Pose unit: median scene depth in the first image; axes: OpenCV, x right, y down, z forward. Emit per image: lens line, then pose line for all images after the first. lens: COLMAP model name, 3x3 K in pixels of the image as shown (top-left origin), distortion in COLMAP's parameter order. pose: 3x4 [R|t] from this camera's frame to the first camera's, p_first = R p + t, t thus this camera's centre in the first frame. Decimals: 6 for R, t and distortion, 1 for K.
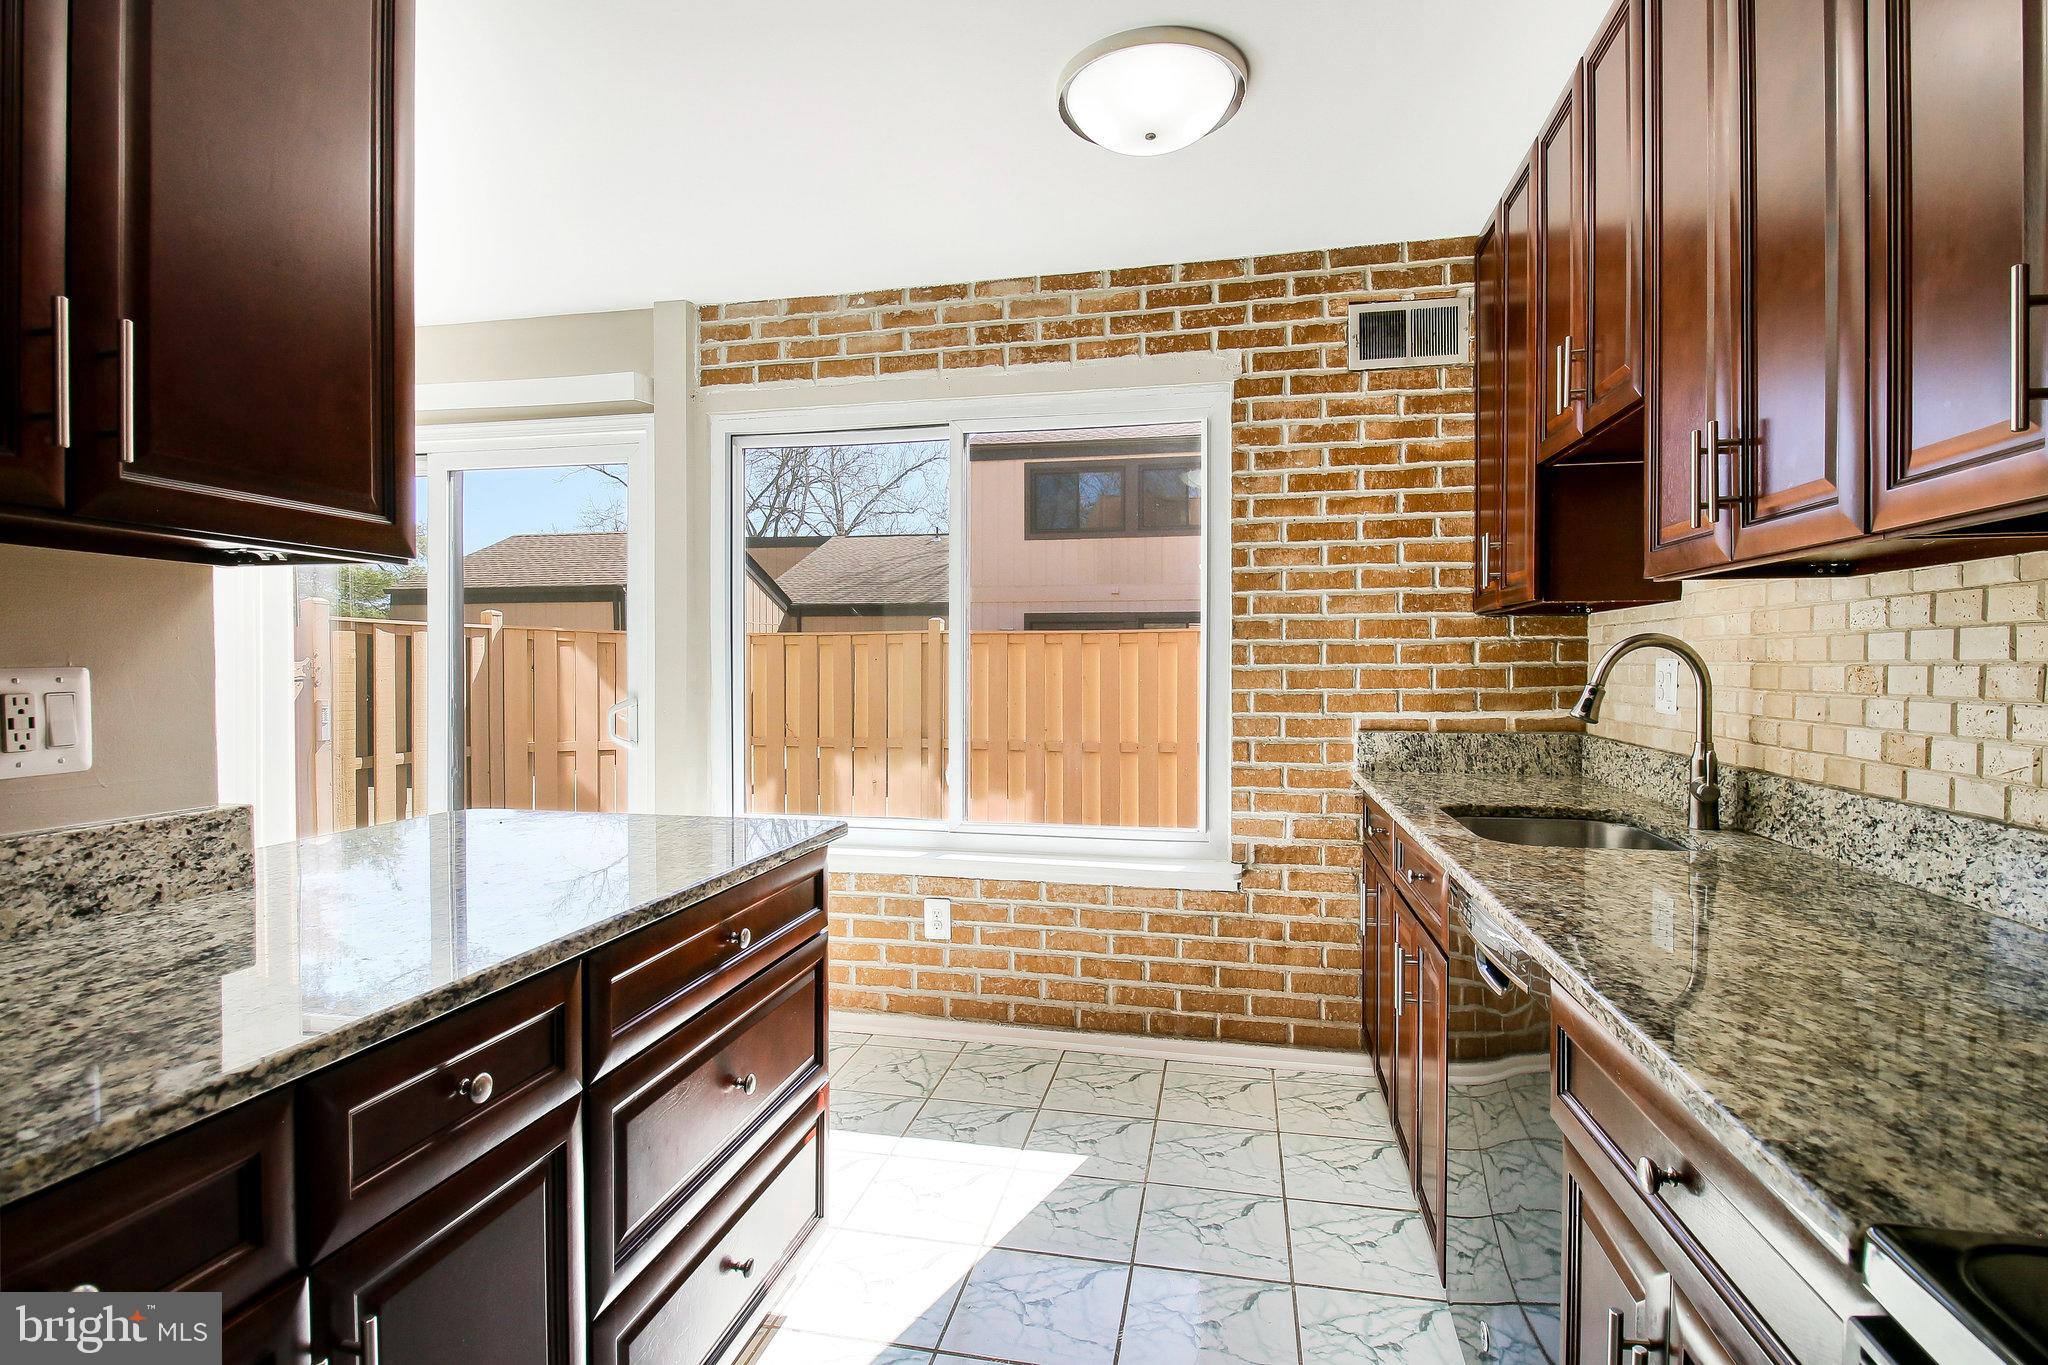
lens RADIAL K [[967.0, 0, 1052.1], [0, 967.0, 676.1], [0, 0, 1]] dist [0.013273, -0.019100]
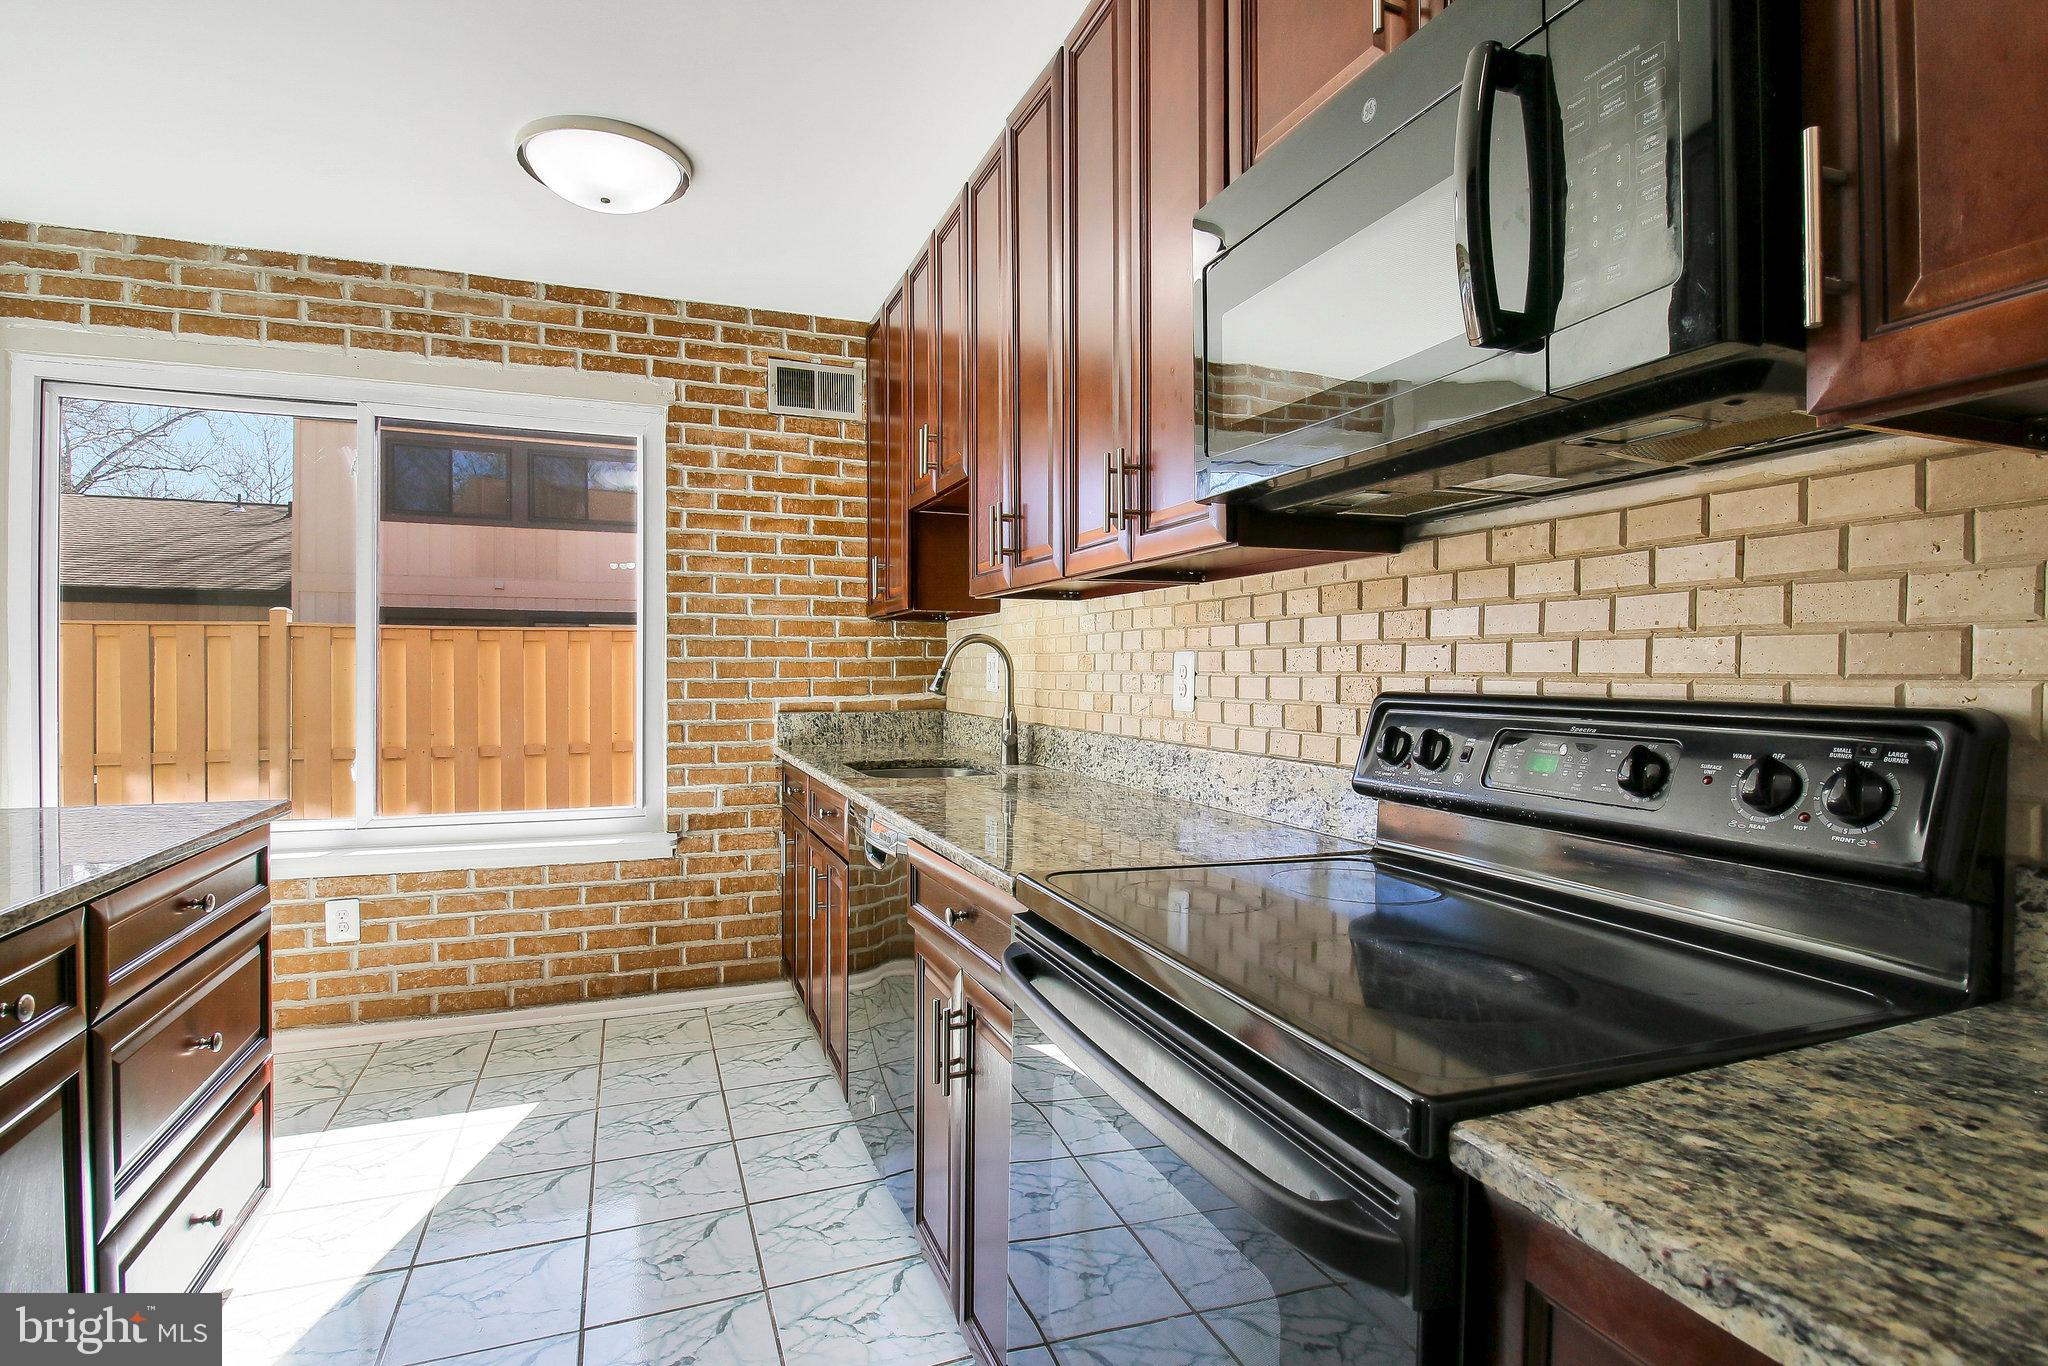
lens RADIAL K [[967.0, 0, 1052.1], [0, 967.0, 676.6], [0, 0, 1]] dist [0.013273, -0.019100]
pose [[0.828292, -0.001958, 0.560294, -0.075441], [0.005389, 0.999975, -0.004472, 0.018987], [-0.560271, 0.006724, 0.828282, -0.187555]]
